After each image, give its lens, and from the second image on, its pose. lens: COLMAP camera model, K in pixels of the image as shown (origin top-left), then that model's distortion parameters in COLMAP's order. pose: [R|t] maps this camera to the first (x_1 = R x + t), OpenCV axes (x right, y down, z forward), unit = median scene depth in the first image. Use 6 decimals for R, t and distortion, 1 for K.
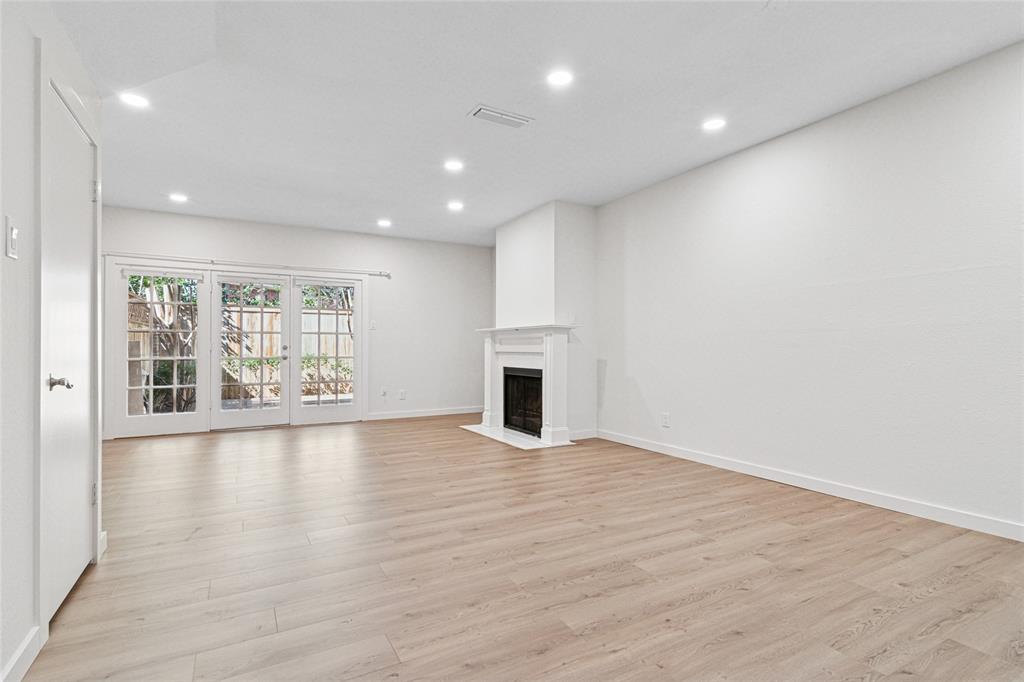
lens RADIAL K [[492.8, 0, 514.2], [0, 492.8, 341.2], [0, 0, 1]] dist [0.012086, -0.007110]
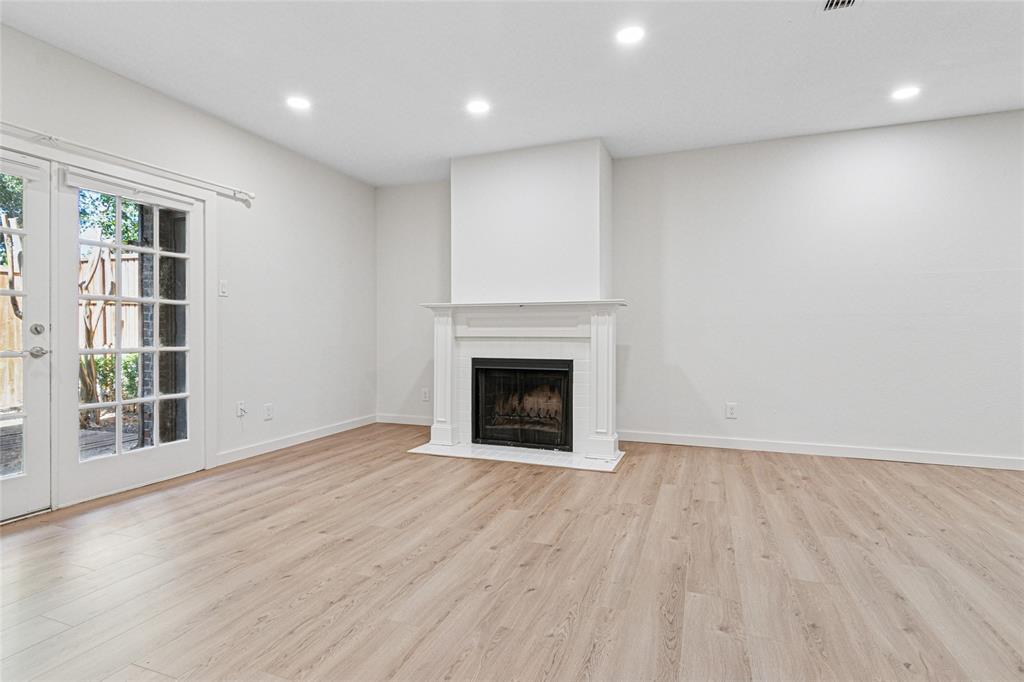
lens RADIAL K [[492.8, 0, 509.2], [0, 492.8, 331.3], [0, 0, 1]] dist [0.012086, -0.007110]
pose [[0.764304, 0.002332, 0.644852, -0.498716], [-0.009410, 0.999927, 0.007538, 0.009133], [-0.644788, -0.011829, 0.764270, 0.483872]]
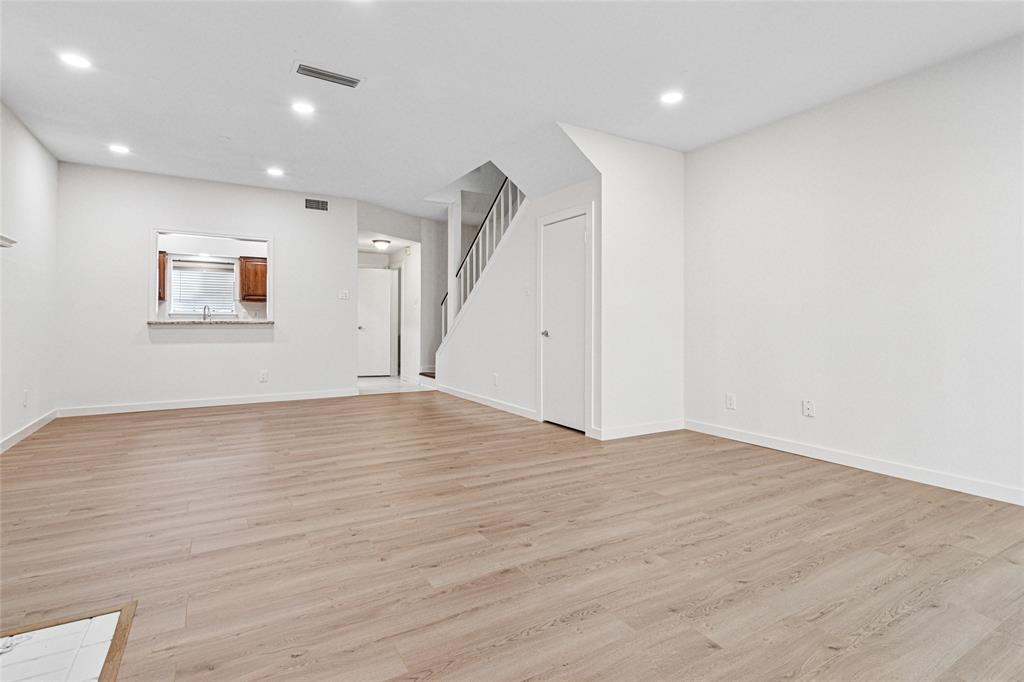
lens RADIAL K [[492.8, 0, 518.2], [0, 492.8, 333.7], [0, 0, 1]] dist [0.012086, -0.007110]
pose [[-0.999121, -0.003732, -0.041752, -0.216433], [-0.004207, 0.999928, 0.011278, 0.017758], [0.041707, 0.011443, -0.999064, 1.204157]]
